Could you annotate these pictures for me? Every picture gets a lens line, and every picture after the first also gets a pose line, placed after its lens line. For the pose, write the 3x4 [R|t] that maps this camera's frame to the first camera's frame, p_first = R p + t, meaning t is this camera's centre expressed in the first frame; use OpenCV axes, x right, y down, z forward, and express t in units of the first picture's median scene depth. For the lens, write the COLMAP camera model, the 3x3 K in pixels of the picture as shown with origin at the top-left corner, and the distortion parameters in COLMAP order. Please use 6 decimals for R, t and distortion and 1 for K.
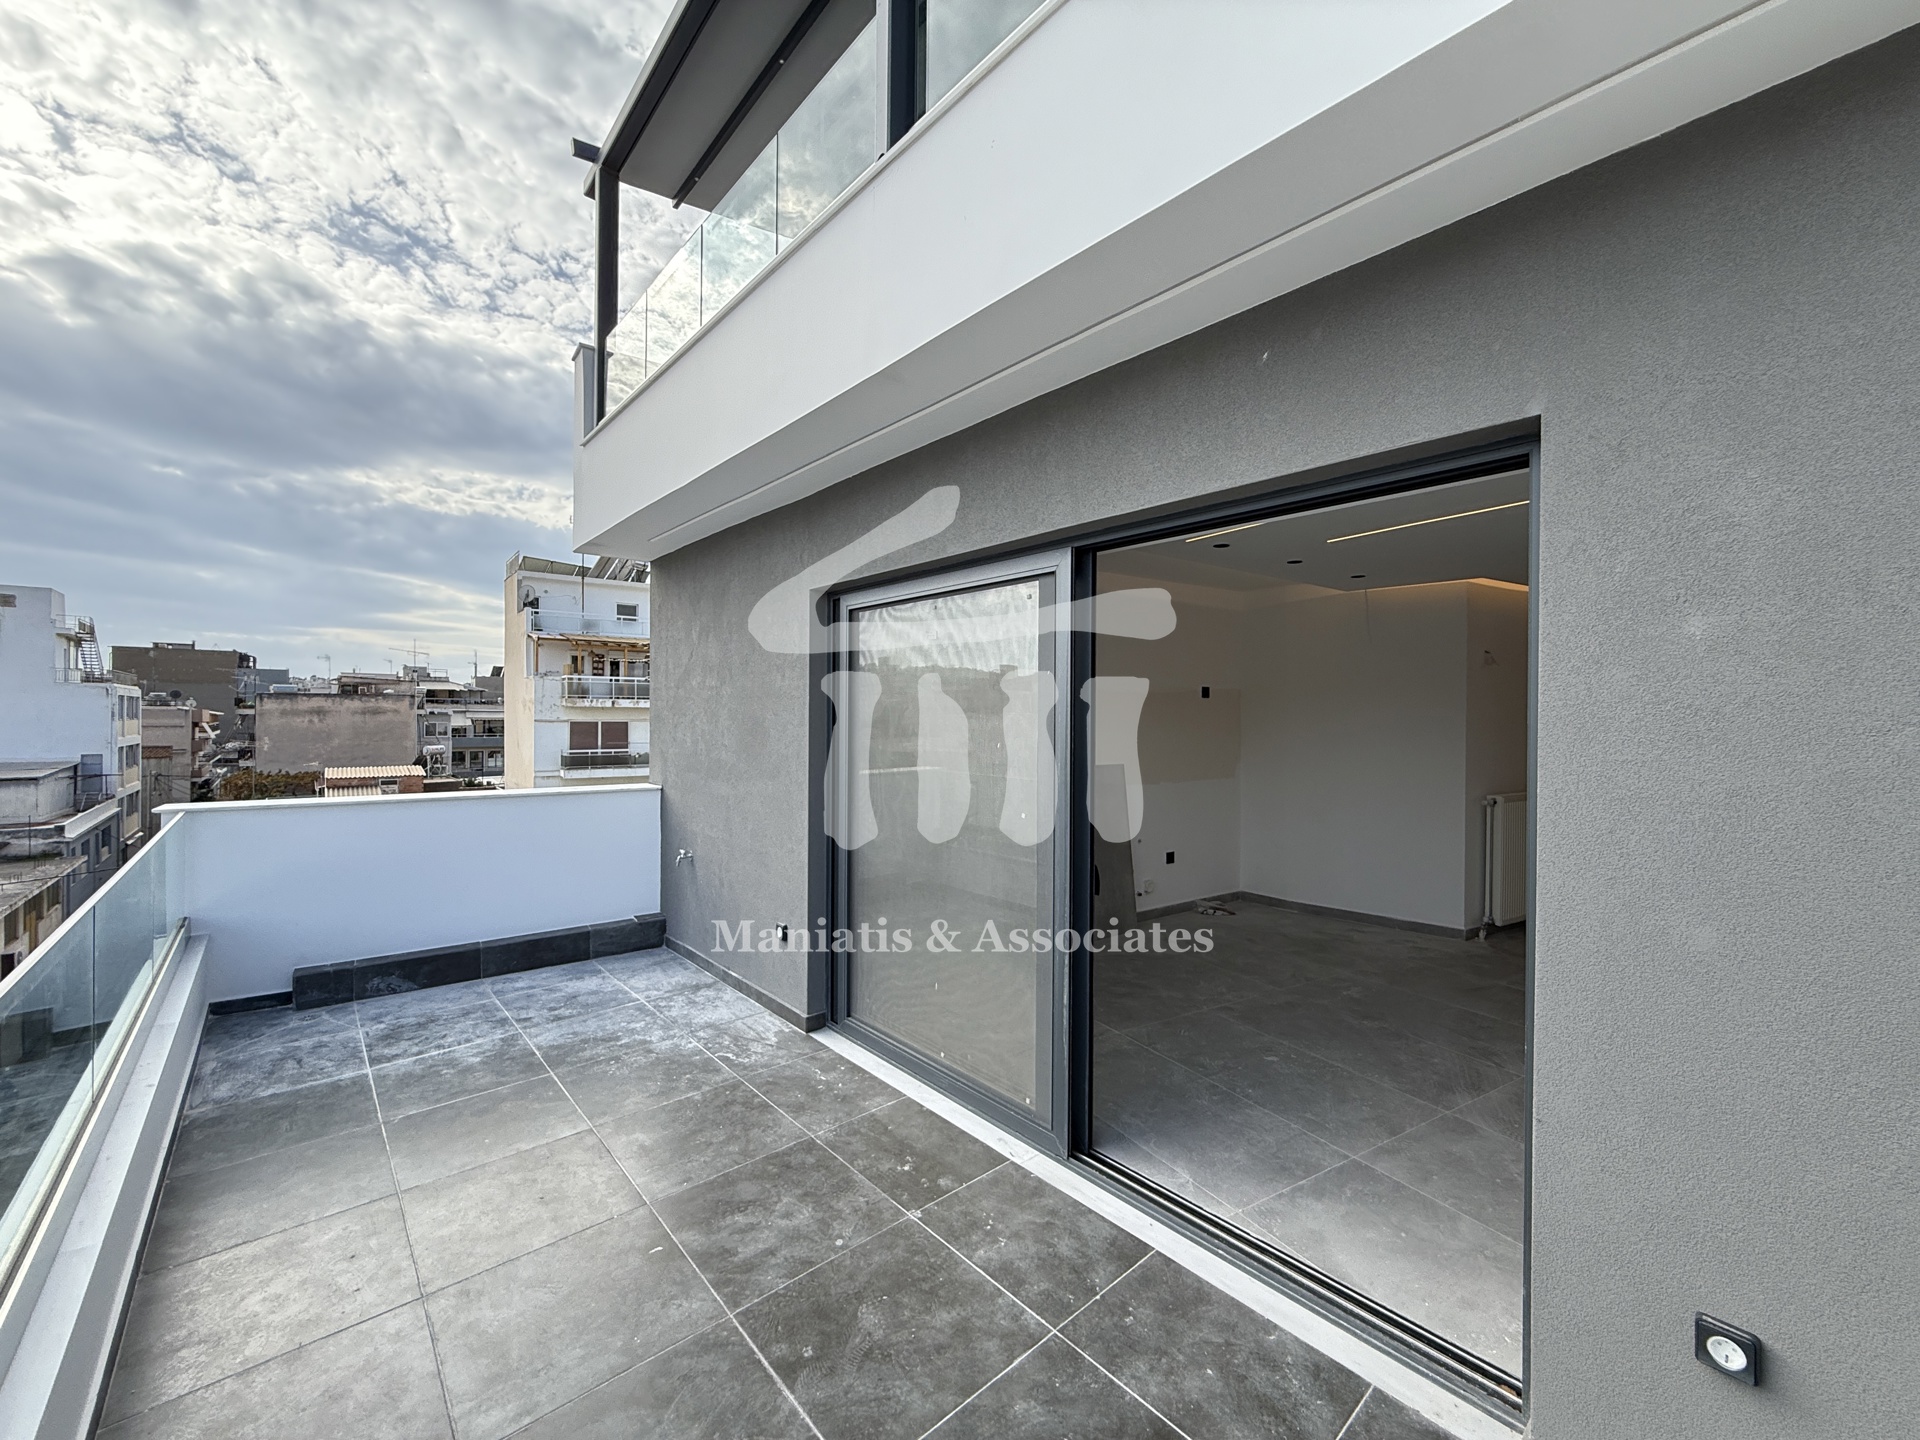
lens RADIAL K [[761.3, 0, 955.9], [0, 761.3, 718.6], [0, 0, 1]] dist [-0.003034, 0.000581]
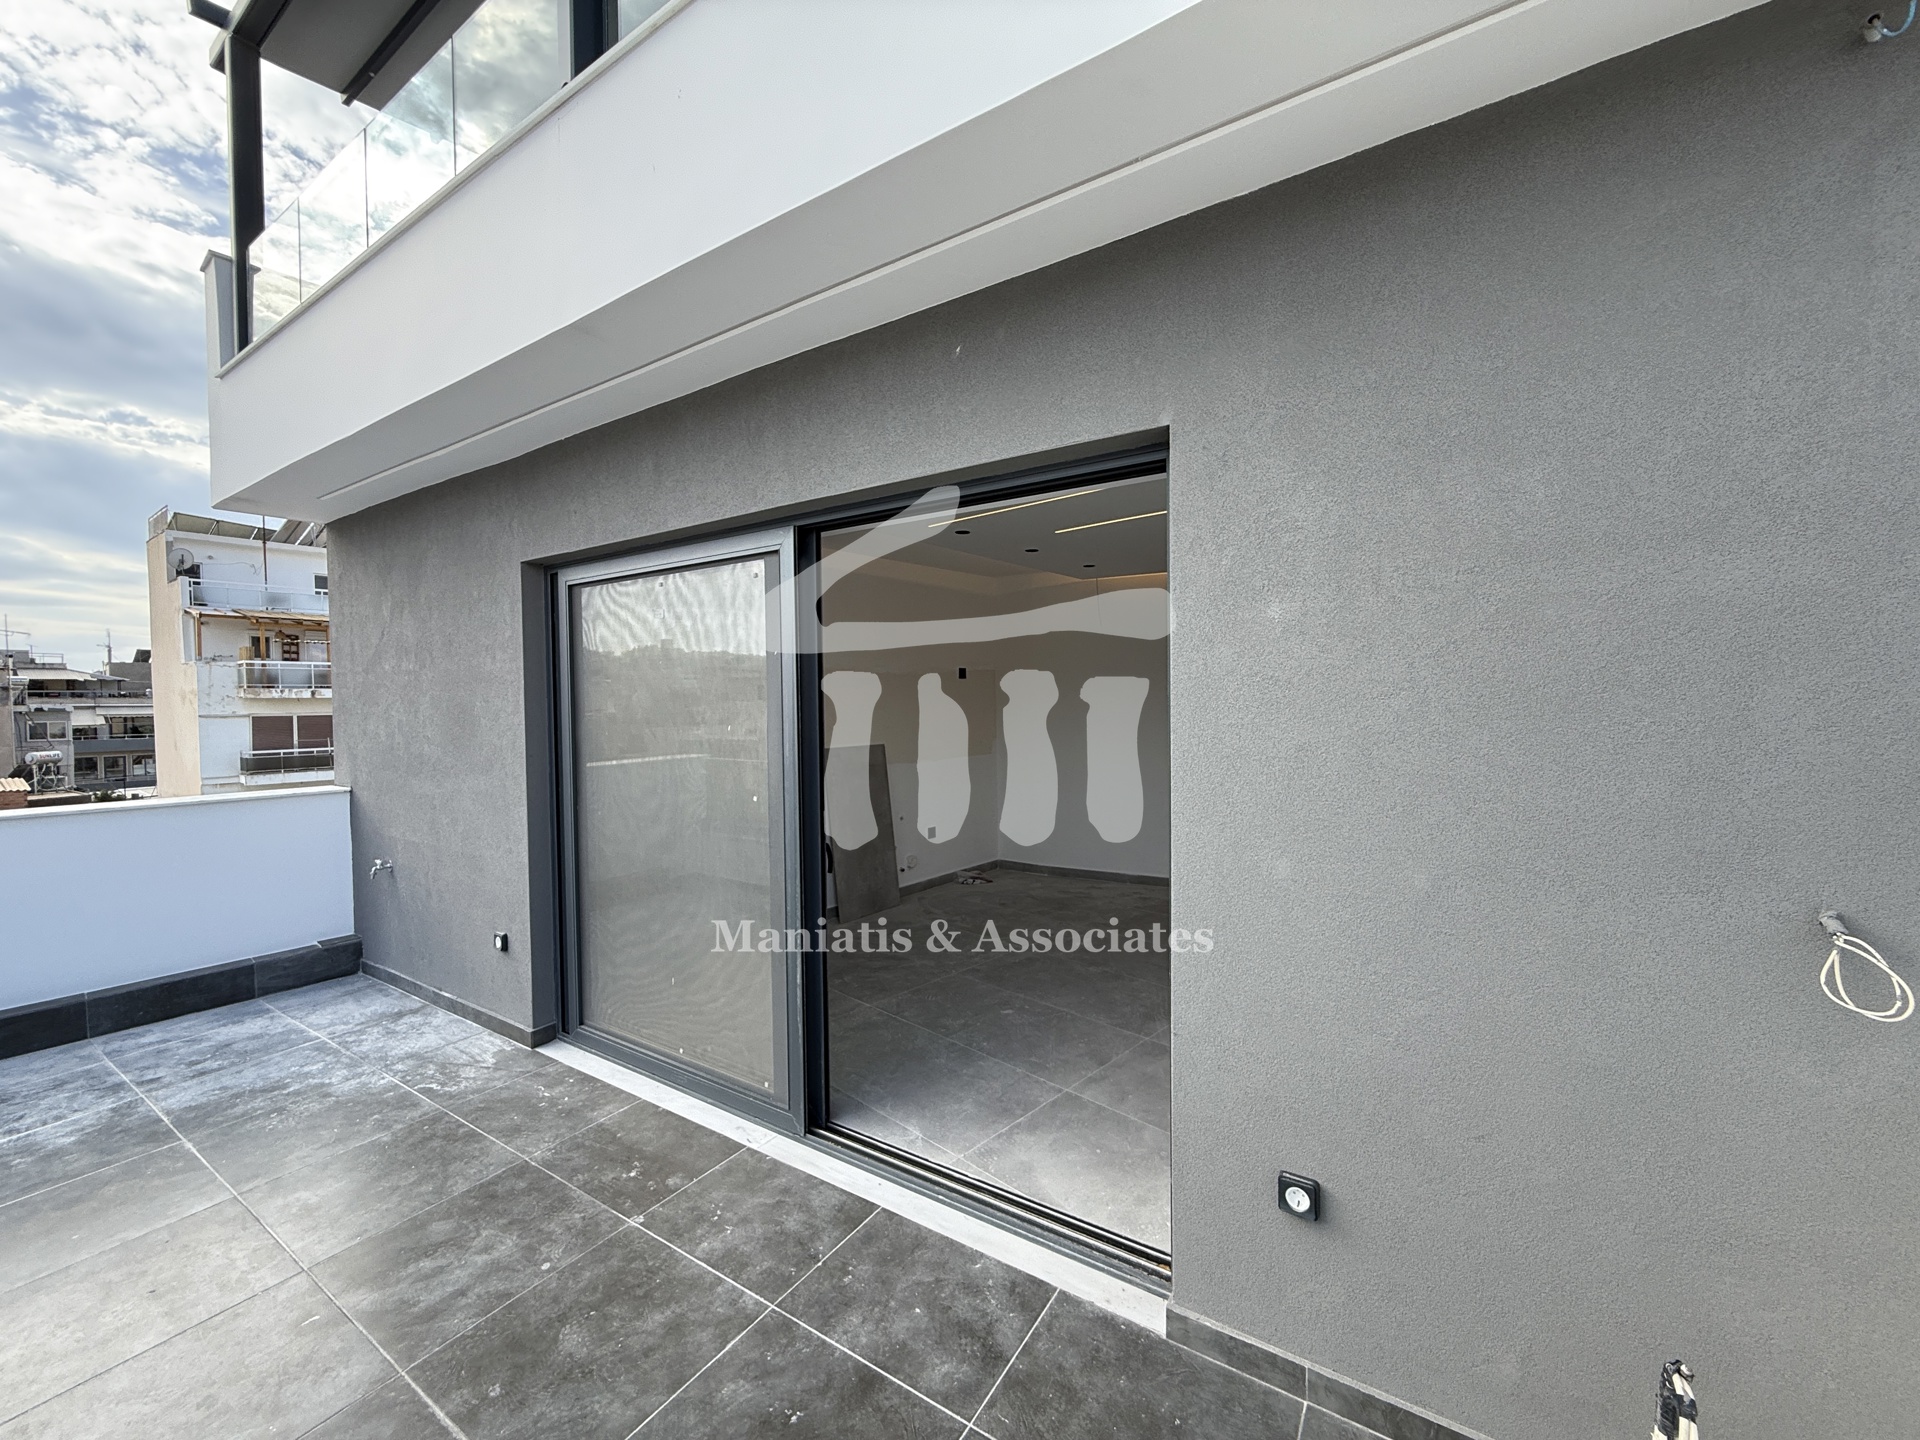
lens RADIAL K [[761.3, 0, 956.7], [0, 761.3, 719.2], [0, 0, 1]] dist [-0.003034, 0.000581]
pose [[0.962499, -0.024264, 0.270198, 0.068950], [0.018256, 0.999528, 0.024727, 0.004627], [-0.270671, -0.018867, 0.962487, -0.013001]]
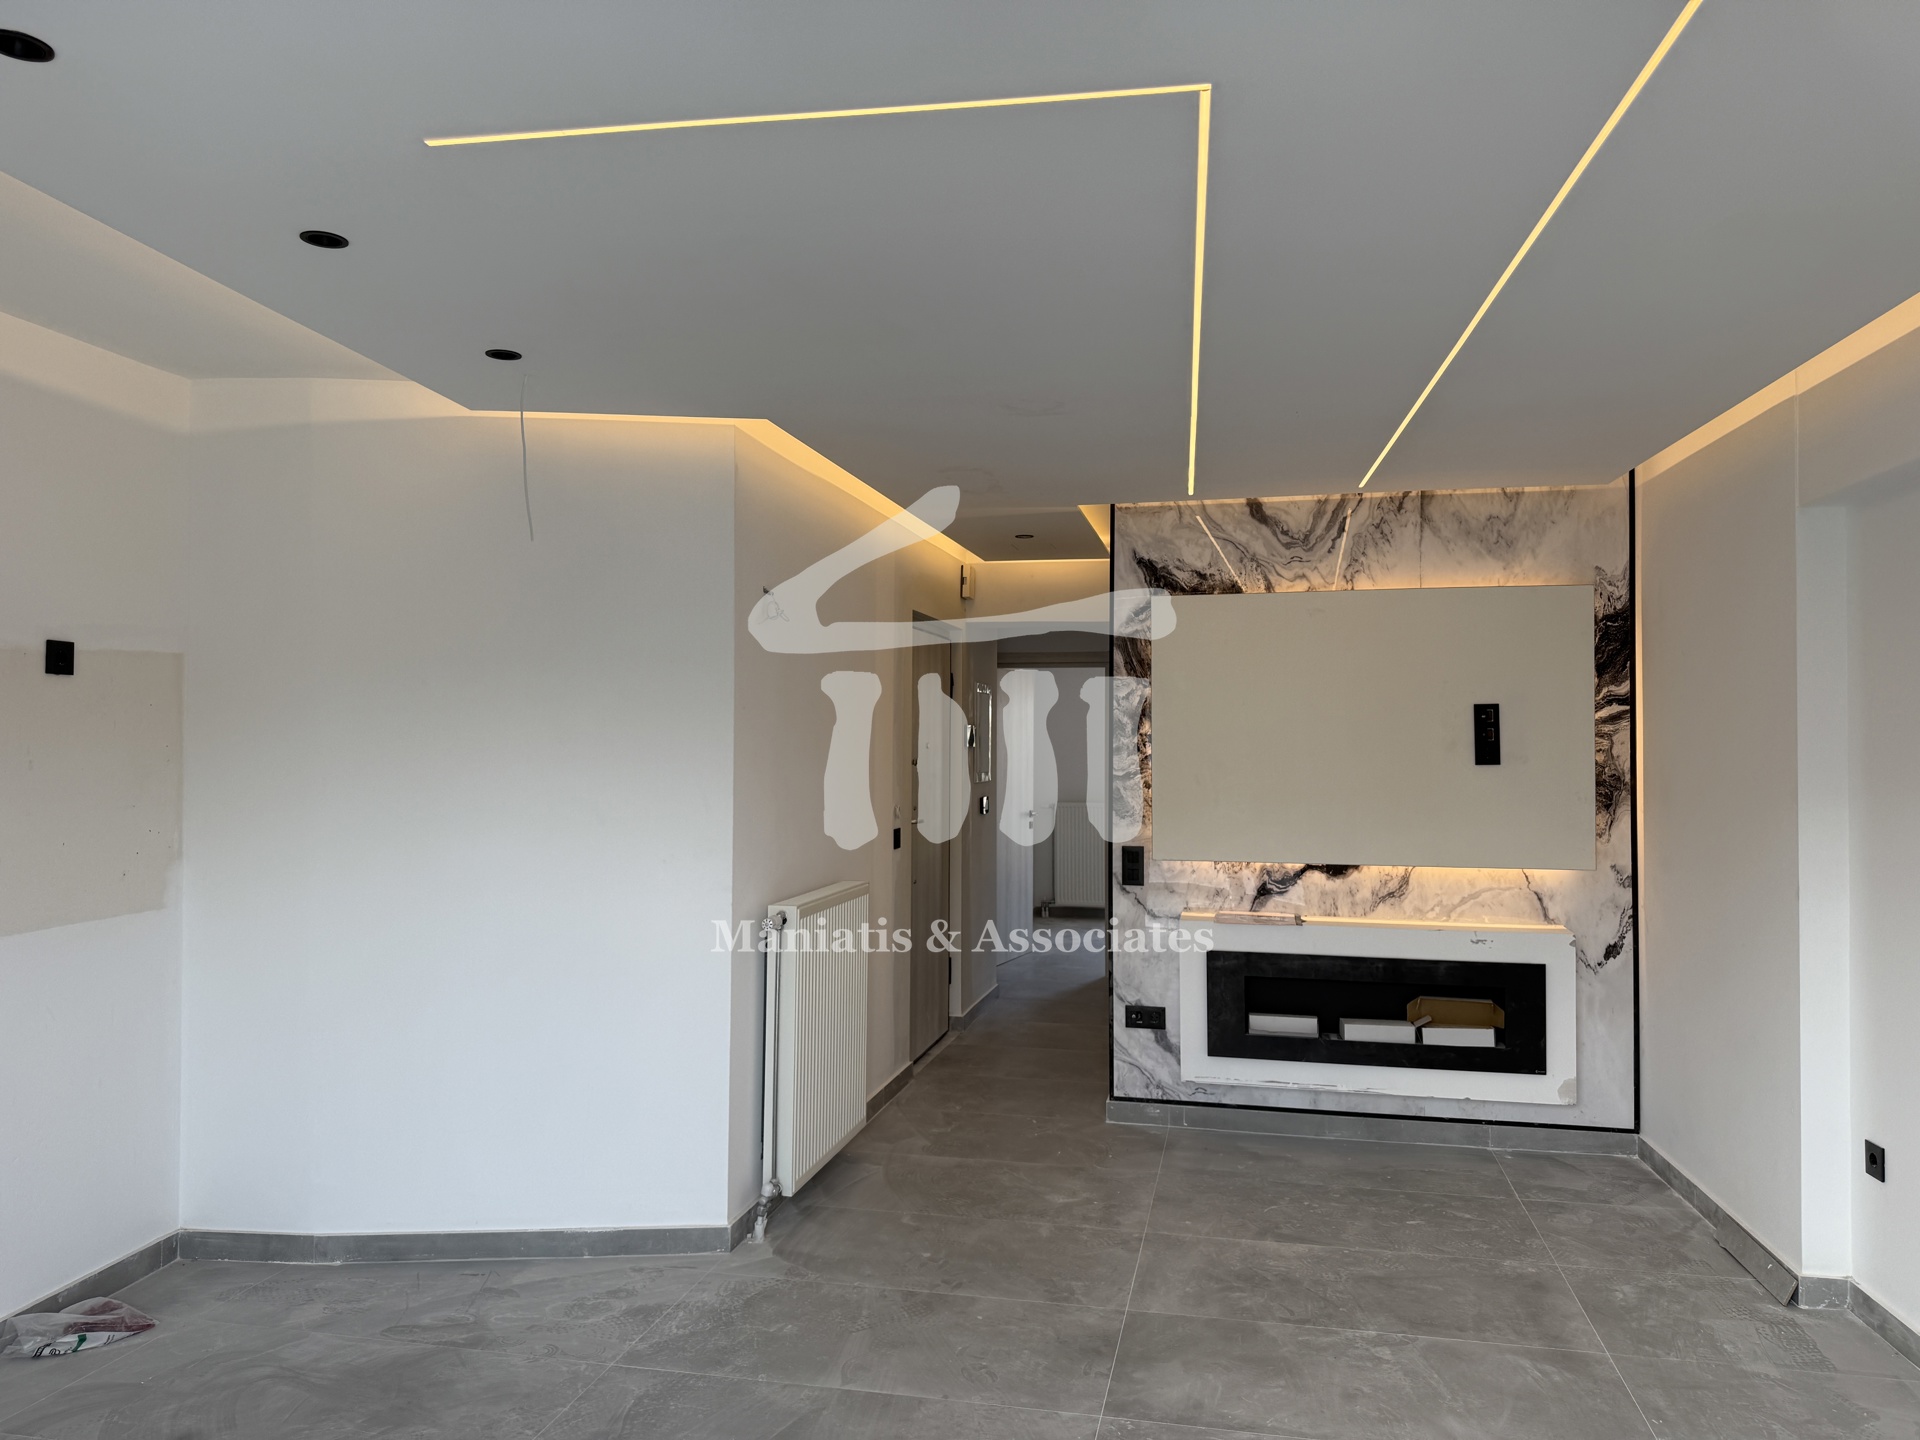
lens RADIAL K [[1350.2, 0, 962.6], [0, 1350.2, 720.6], [0, 0, 1]] dist [0.029573, -0.035116]
pose [[0.671829, 0.007710, 0.740666, 0.306171], [0.000642, 0.999939, -0.010991, -0.001694], [-0.740706, 0.007860, 0.671784, 0.630918]]
